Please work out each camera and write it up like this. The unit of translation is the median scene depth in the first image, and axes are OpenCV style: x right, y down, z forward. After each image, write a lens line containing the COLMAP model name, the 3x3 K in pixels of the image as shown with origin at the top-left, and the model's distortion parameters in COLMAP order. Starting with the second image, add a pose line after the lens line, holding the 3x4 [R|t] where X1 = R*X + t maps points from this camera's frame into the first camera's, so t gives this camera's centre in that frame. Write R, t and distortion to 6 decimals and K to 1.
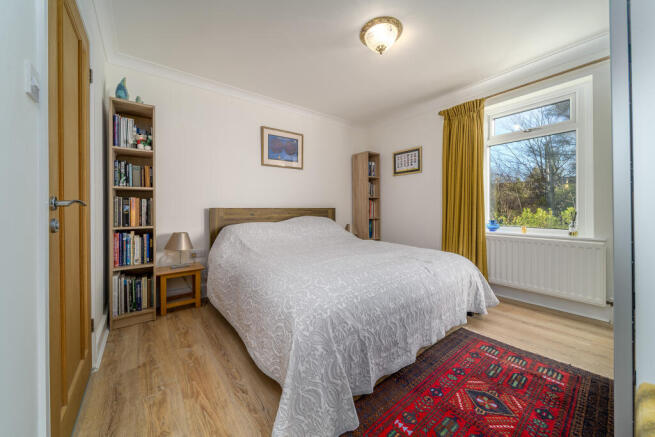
lens RADIAL K [[235.1, 0, 327.3], [0, 235.1, 220.6], [0, 0, 1]] dist [0.001681, 0.000058]
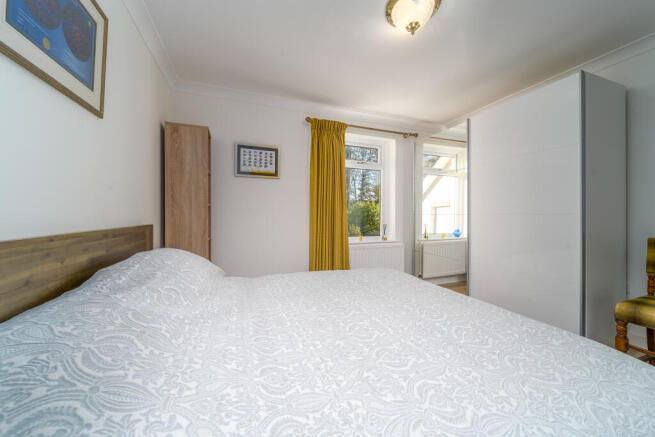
lens RADIAL K [[241.0, 0, 327.5], [0, 241.0, 218.5], [0, 0, 1]] dist [0.000600, 0.000001]
pose [[0.297579, 0.000559, 0.954697, -0.373678], [0.046789, 0.998790, -0.015169, -0.043891], [-0.953550, 0.049183, 0.297193, 0.610412]]
